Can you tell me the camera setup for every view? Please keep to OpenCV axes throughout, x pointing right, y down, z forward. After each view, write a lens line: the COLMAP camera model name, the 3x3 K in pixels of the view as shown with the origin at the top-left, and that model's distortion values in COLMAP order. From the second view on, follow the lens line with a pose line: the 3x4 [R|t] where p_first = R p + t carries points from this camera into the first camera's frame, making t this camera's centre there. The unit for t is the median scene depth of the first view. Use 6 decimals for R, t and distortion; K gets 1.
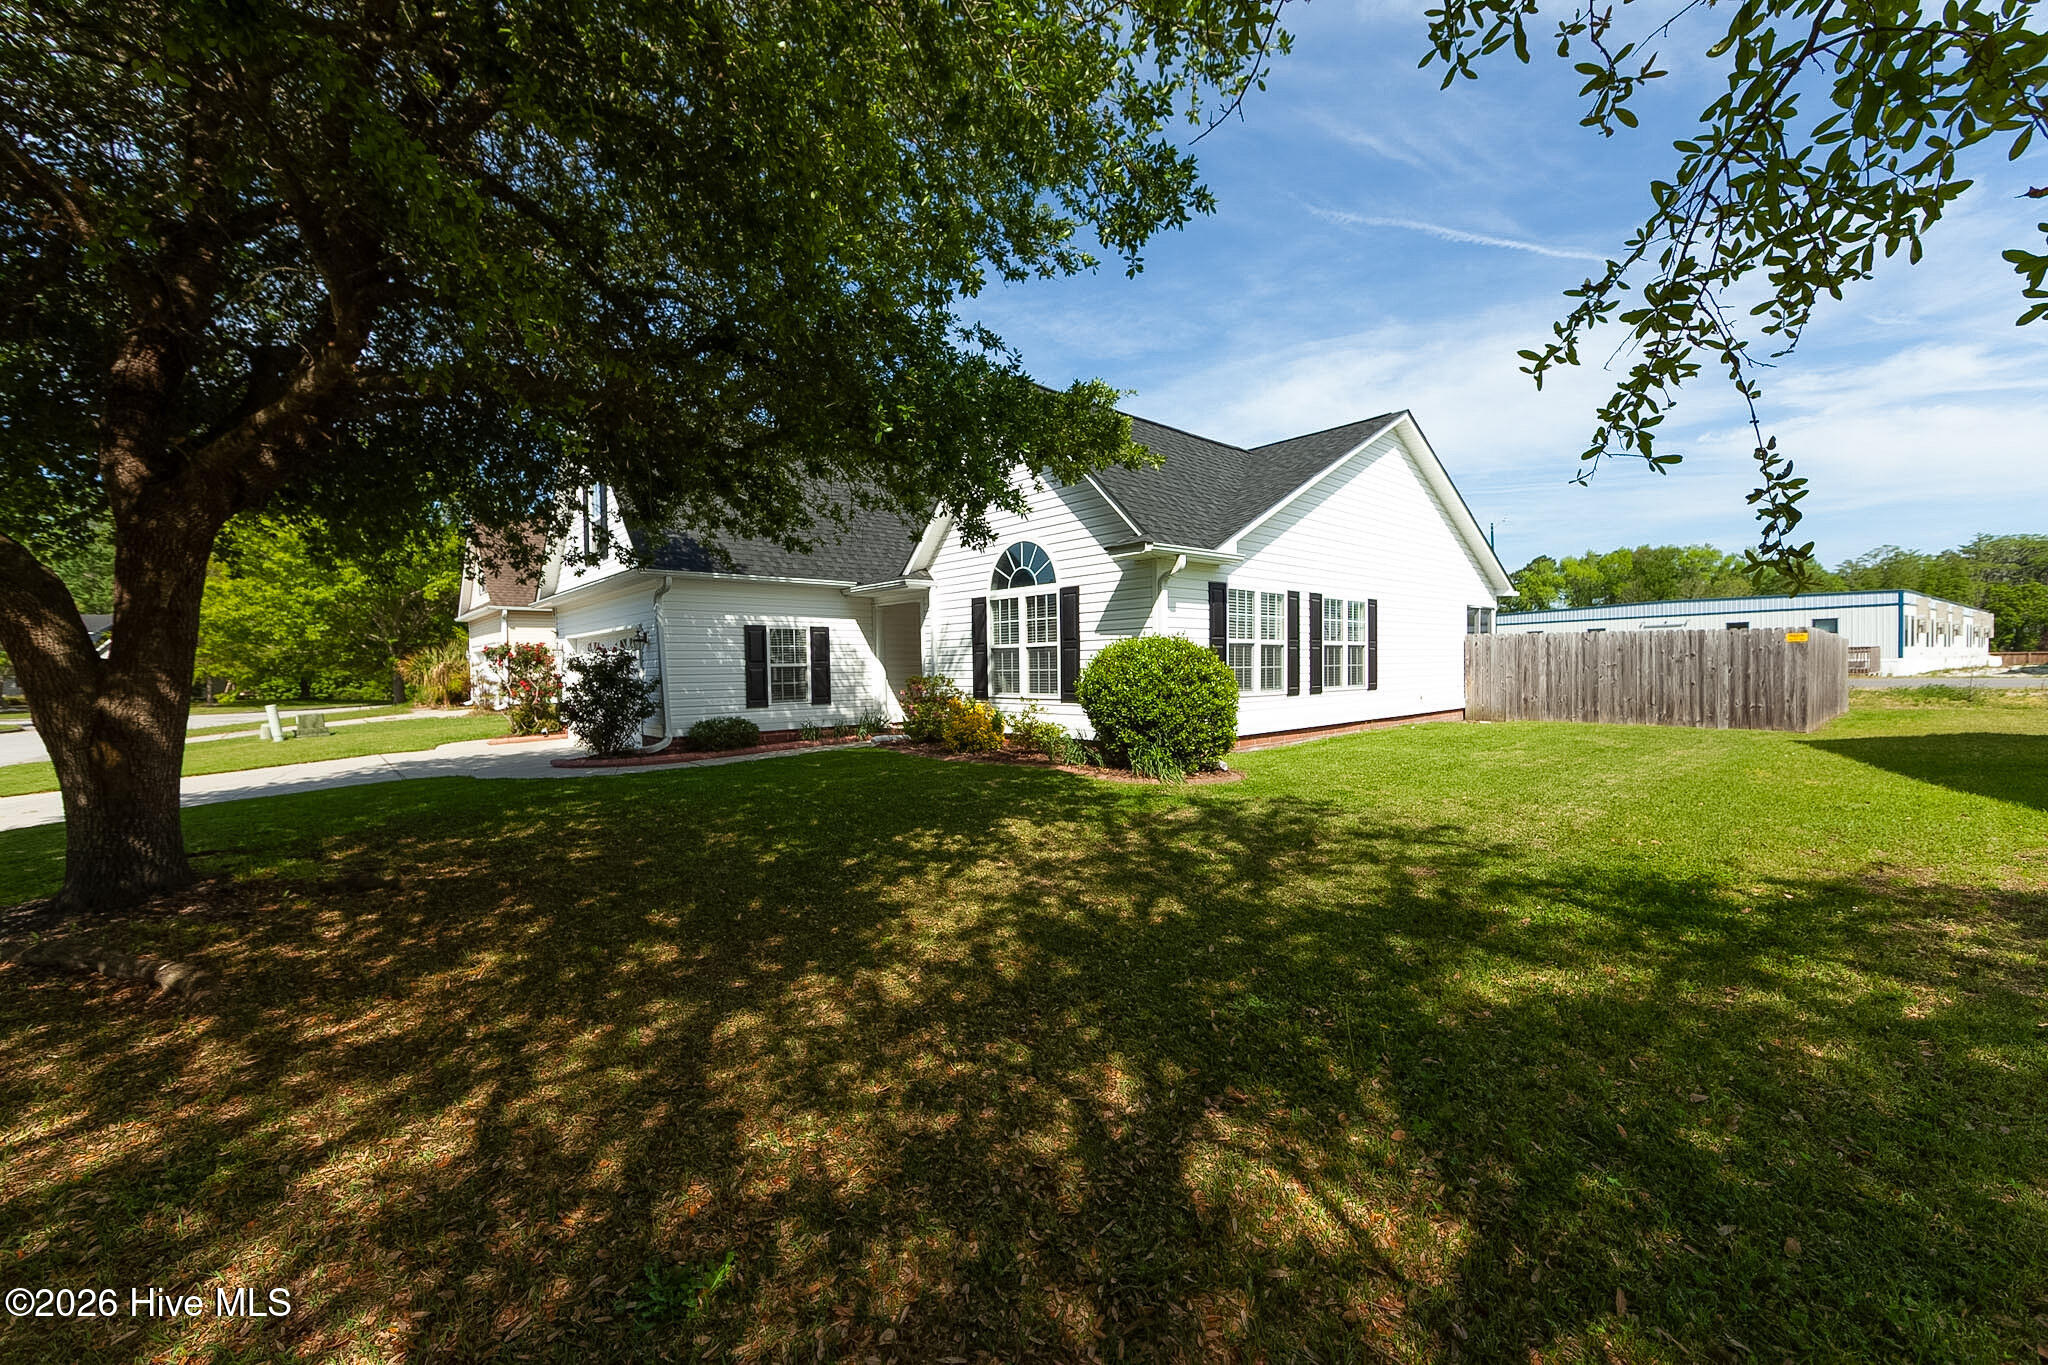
lens RADIAL K [[801.1, 0, 1031.0], [0, 801.1, 687.1], [0, 0, 1]] dist [-0.001749, -0.000270]
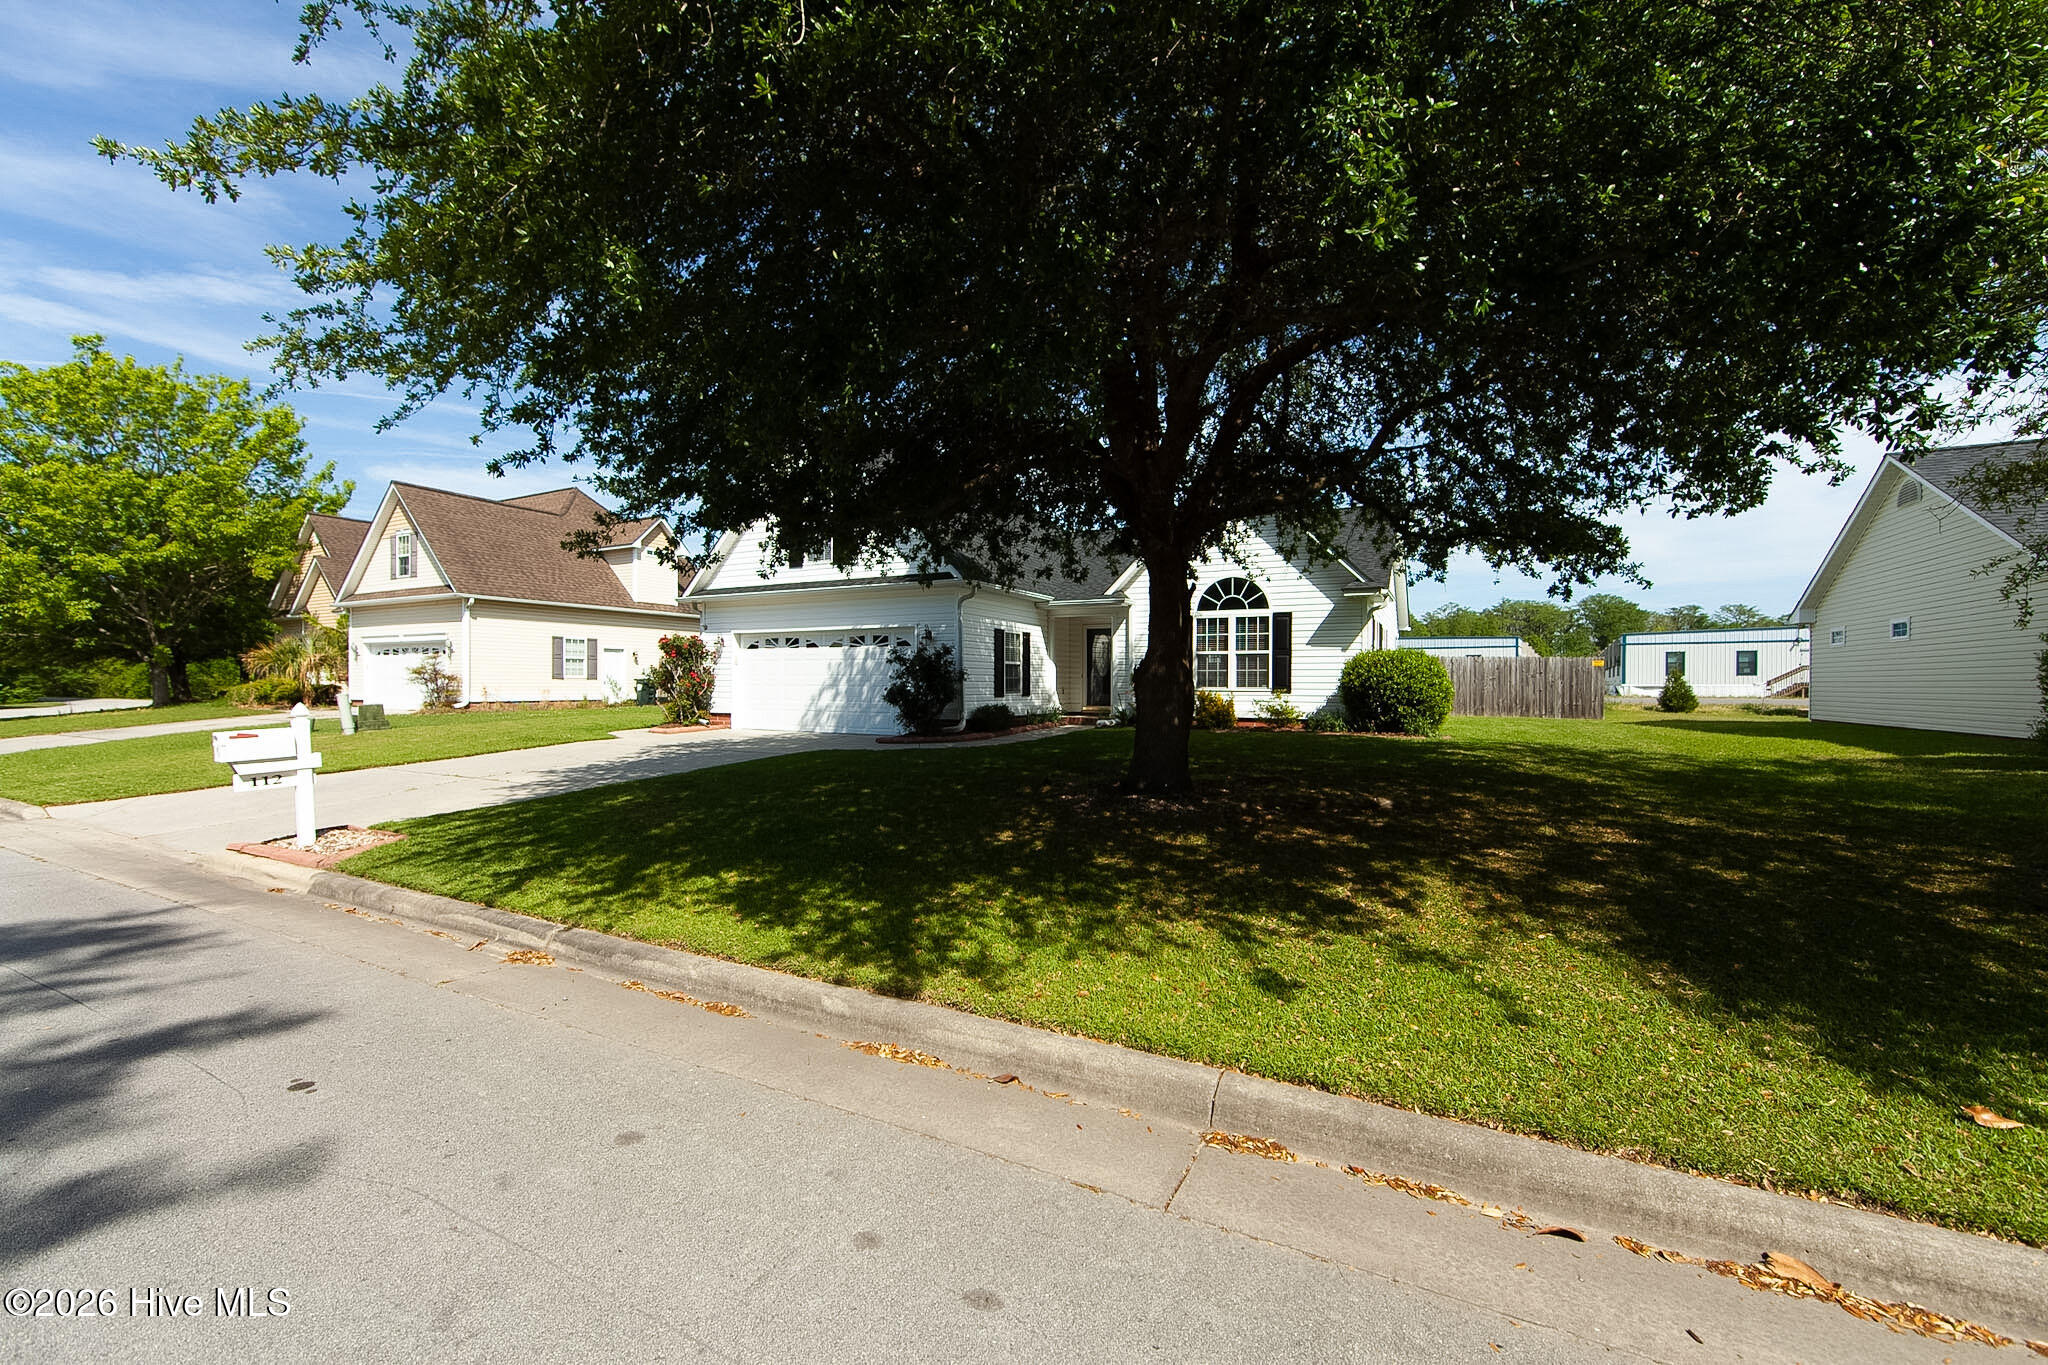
lens RADIAL K [[801.1, 0, 1031.0], [0, 801.1, 687.1], [0, 0, 1]] dist [-0.001749, -0.000270]
pose [[0.937067, 0.017622, 0.348703, -0.751259], [-0.010019, 0.999671, -0.023594, 0.040065], [-0.349005, 0.018615, 0.936936, -0.153741]]
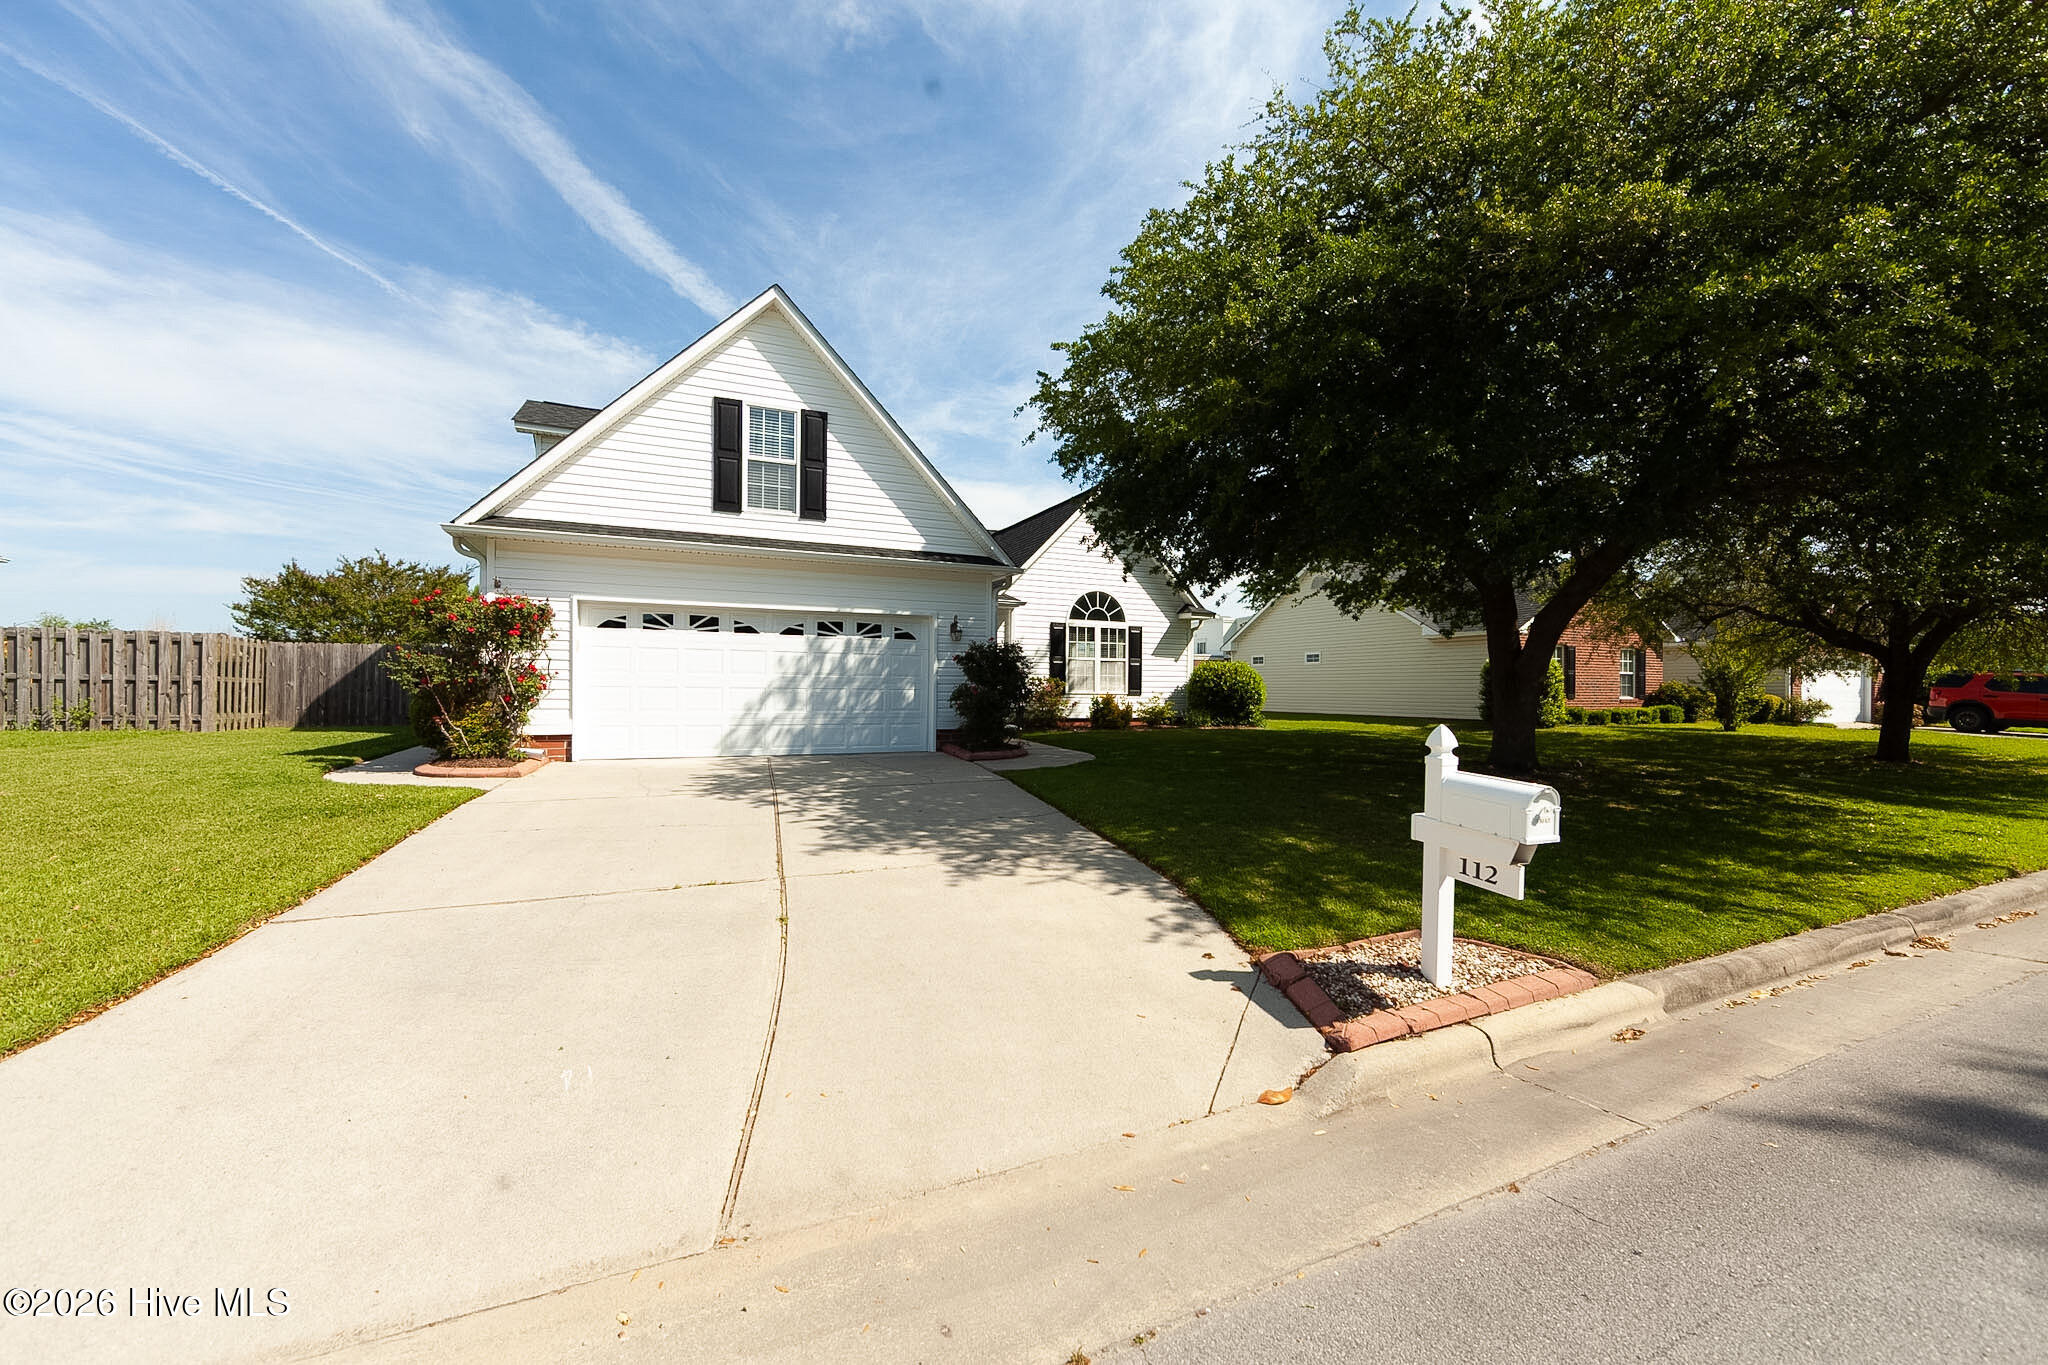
lens RADIAL K [[801.1, 0, 1031.0], [0, 801.1, 687.1], [0, 0, 1]] dist [-0.001749, -0.000270]
pose [[0.295386, 0.021301, 0.955141, -1.387522], [0.011689, 0.999596, -0.025908, 0.035898], [-0.955307, 0.018818, 0.295017, 0.623165]]
